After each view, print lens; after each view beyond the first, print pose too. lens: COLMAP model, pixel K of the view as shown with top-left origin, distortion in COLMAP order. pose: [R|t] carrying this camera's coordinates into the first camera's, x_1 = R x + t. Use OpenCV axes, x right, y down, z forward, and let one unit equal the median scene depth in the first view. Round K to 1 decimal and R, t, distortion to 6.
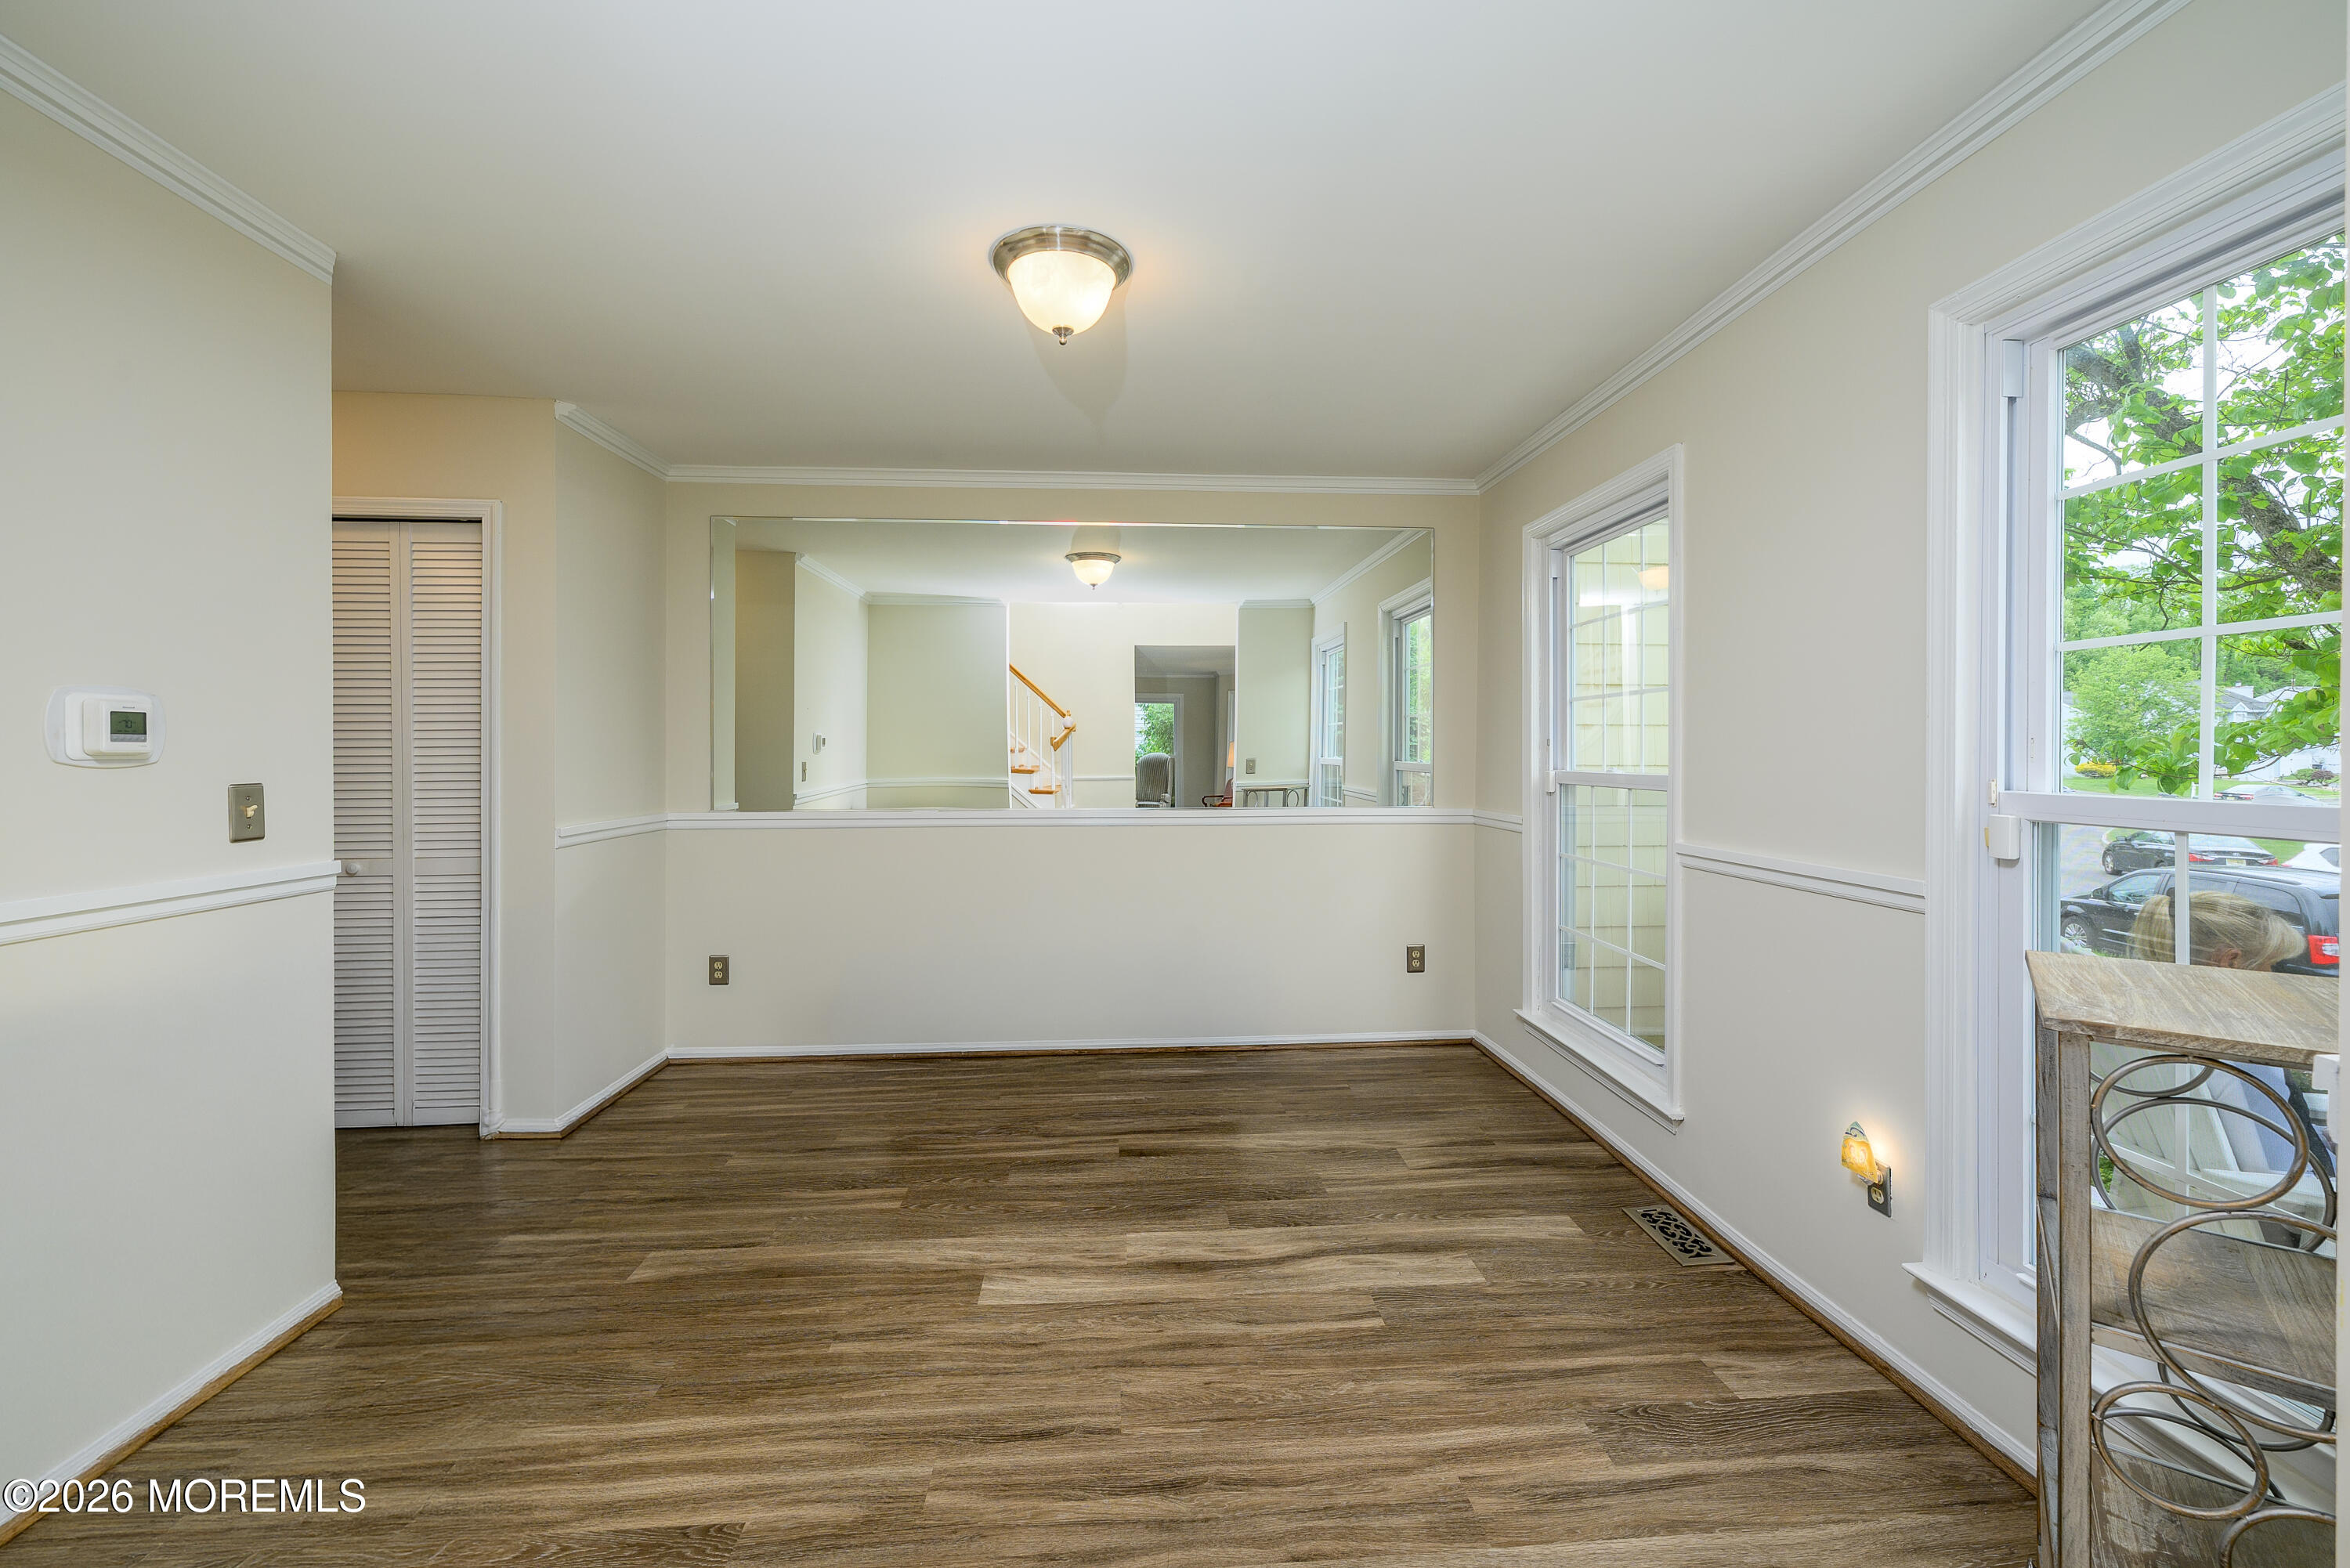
lens RADIAL K [[955.0, 0, 1178.0], [0, 955.0, 762.4], [0, 0, 1]] dist [0.002678, -0.000903]
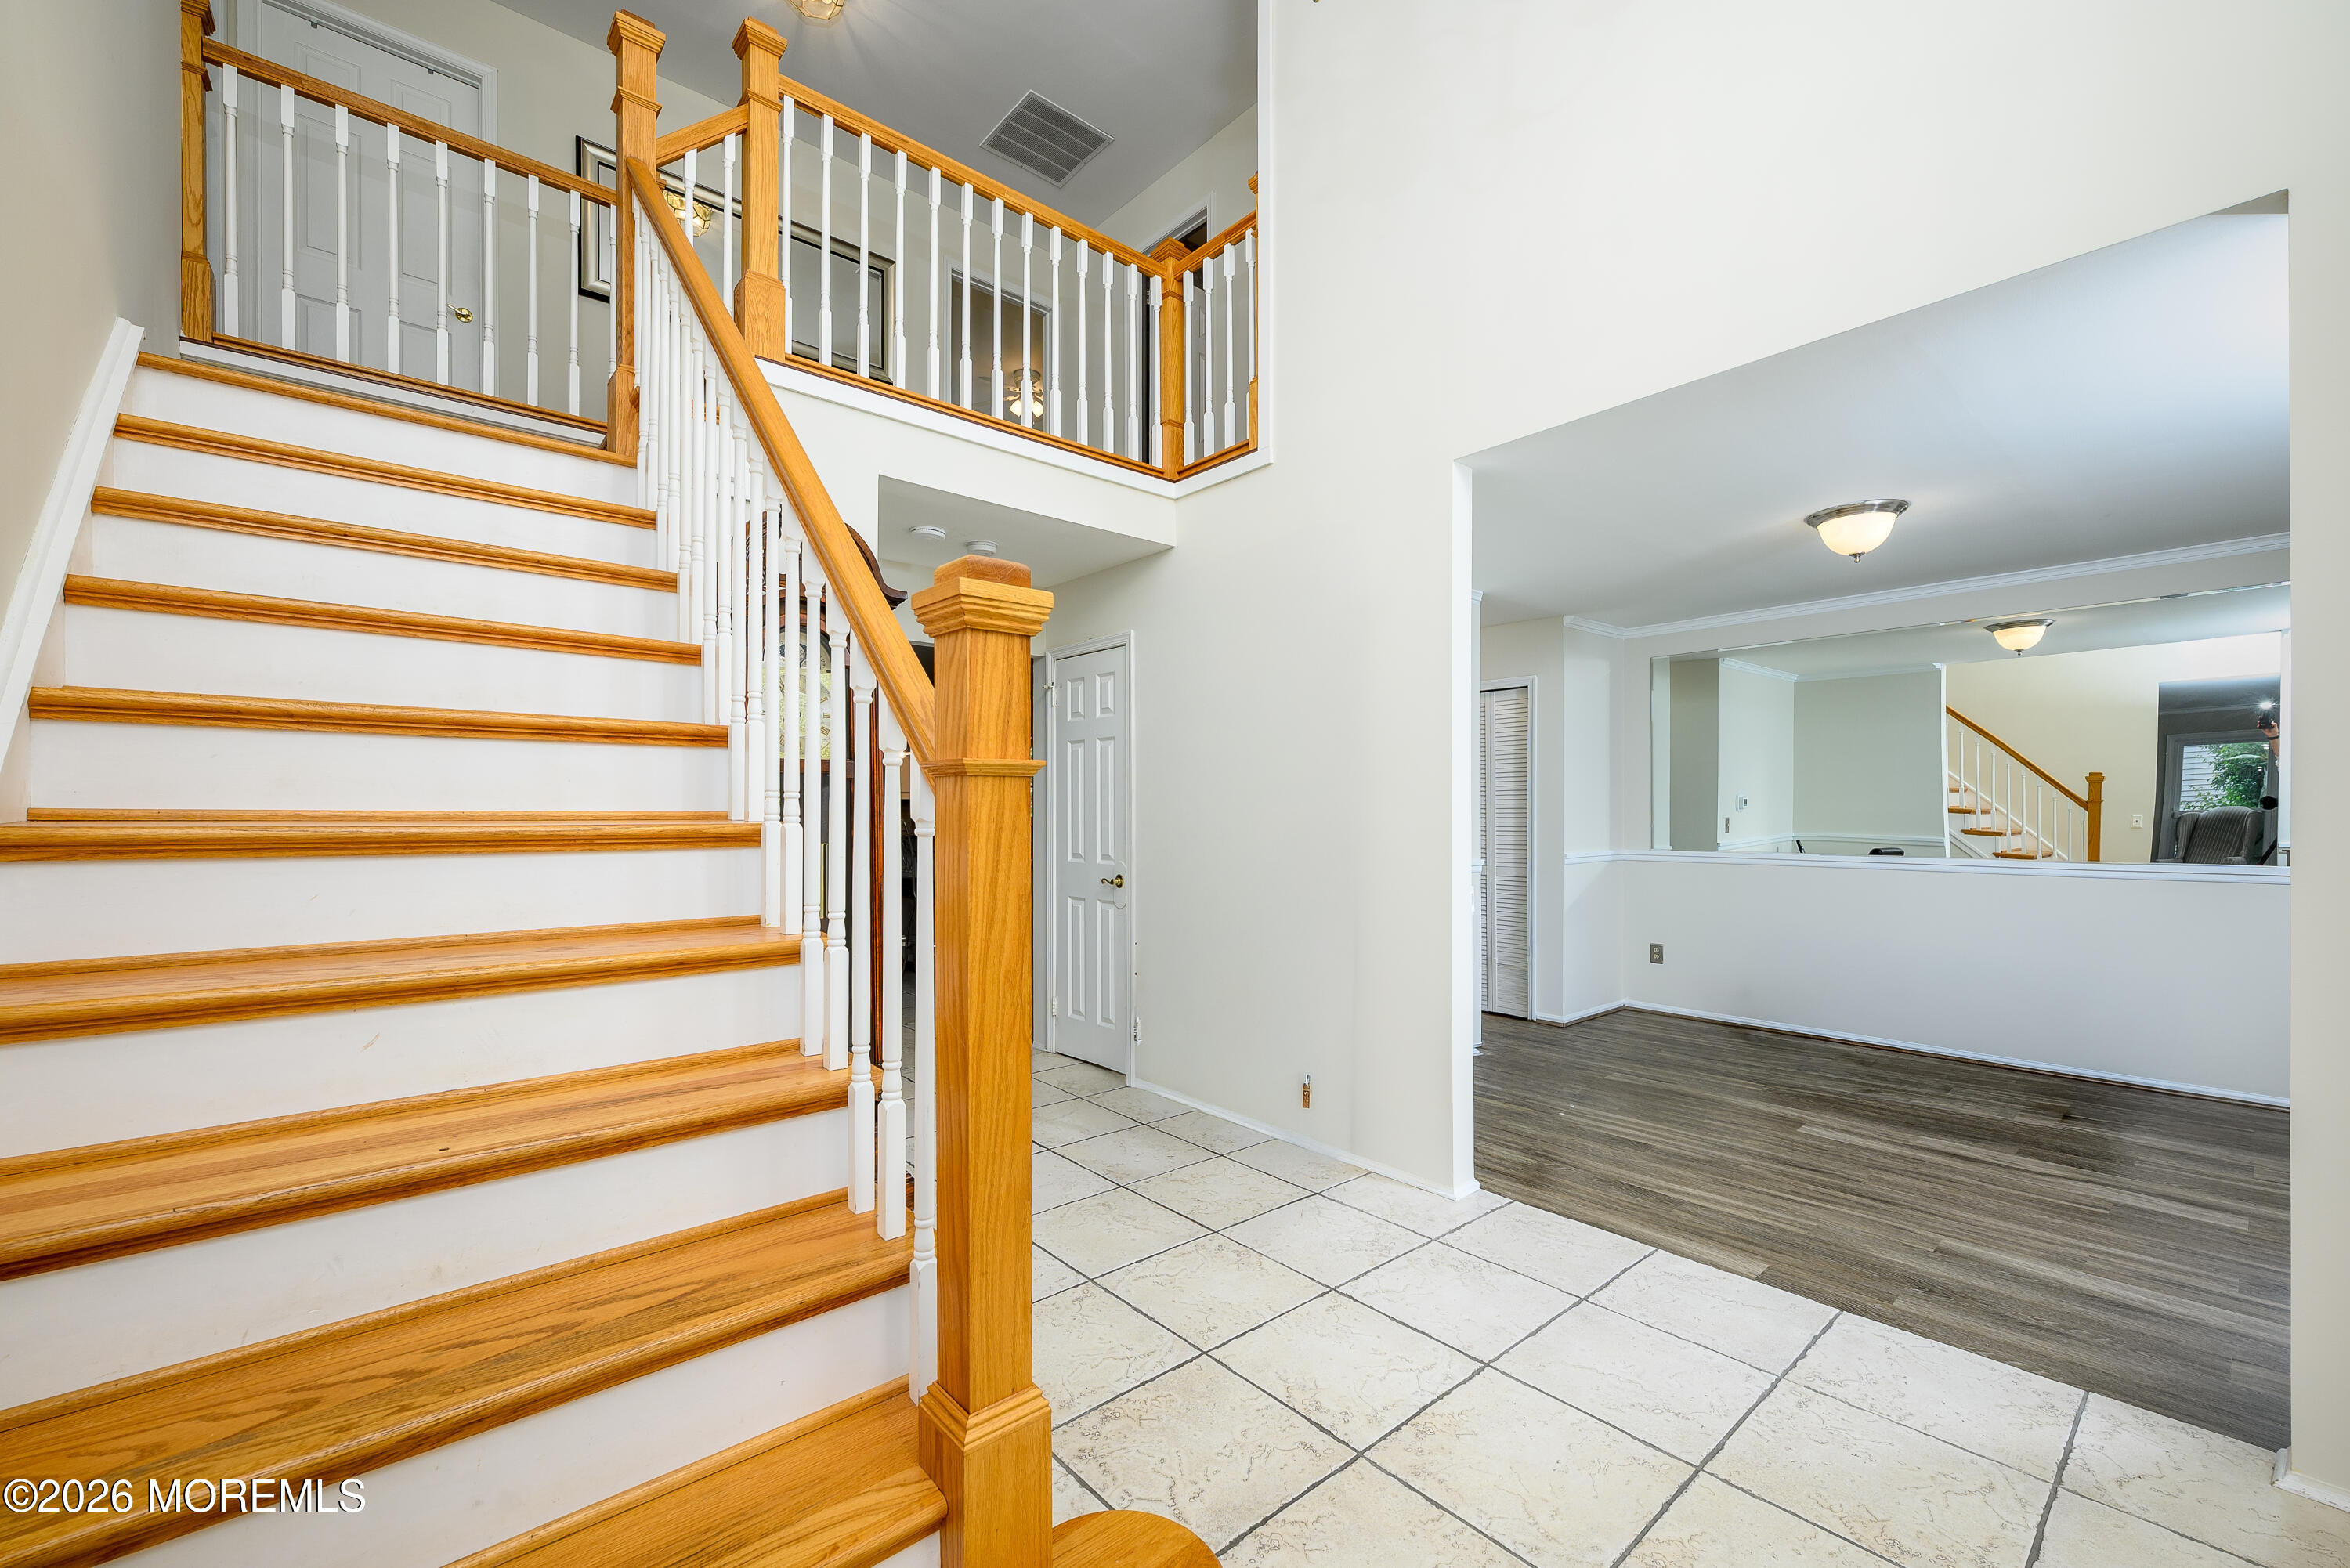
lens RADIAL K [[955.0, 0, 1171.1], [0, 955.0, 798.3], [0, 0, 1]] dist [0.002678, -0.000903]
pose [[0.594246, -0.010990, -0.804208, 0.488879], [-0.003028, 0.999869, -0.015902, -0.010000], [0.804278, 0.011884, 0.594135, -0.902578]]
